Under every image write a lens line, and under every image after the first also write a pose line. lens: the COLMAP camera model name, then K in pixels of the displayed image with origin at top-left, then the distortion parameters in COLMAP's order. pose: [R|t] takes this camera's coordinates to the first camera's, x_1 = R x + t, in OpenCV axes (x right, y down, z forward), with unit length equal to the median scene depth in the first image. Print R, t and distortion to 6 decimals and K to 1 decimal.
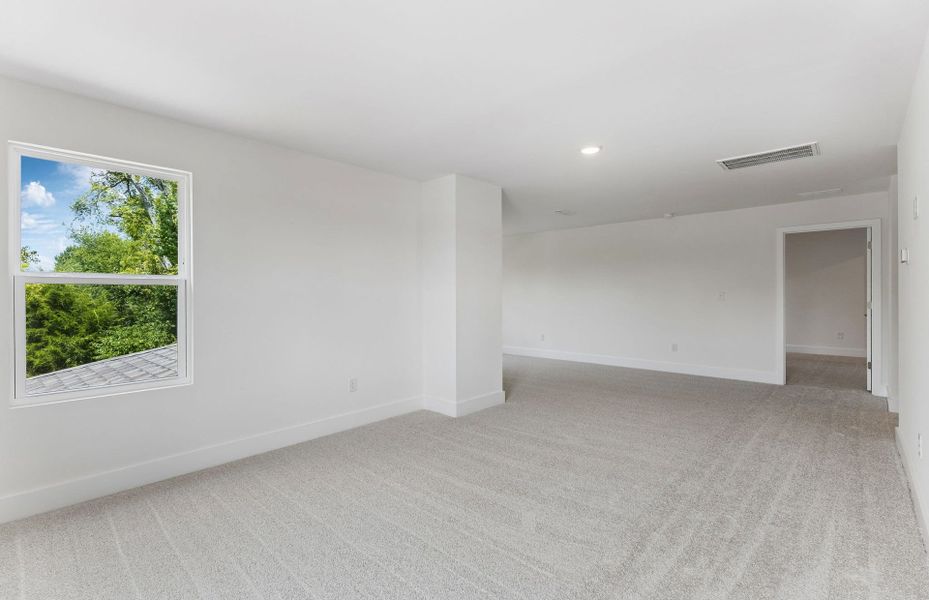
lens RADIAL K [[429.4, 0, 462.4], [0, 429.4, 297.6], [0, 0, 1]] dist [0.005015, 0.000466]
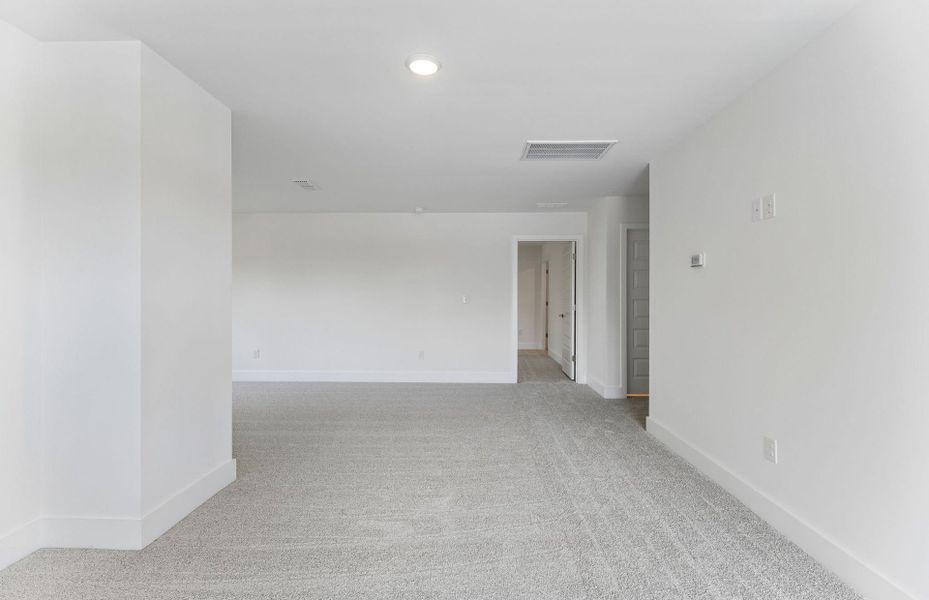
lens RADIAL K [[429.4, 0, 472.5], [0, 429.4, 300.2], [0, 0, 1]] dist [0.005015, 0.000466]
pose [[0.751208, 0.003509, 0.660056, -0.051565], [-0.000665, 0.999989, -0.004560, 0.003962], [-0.660065, 0.002986, 0.751203, 0.372298]]
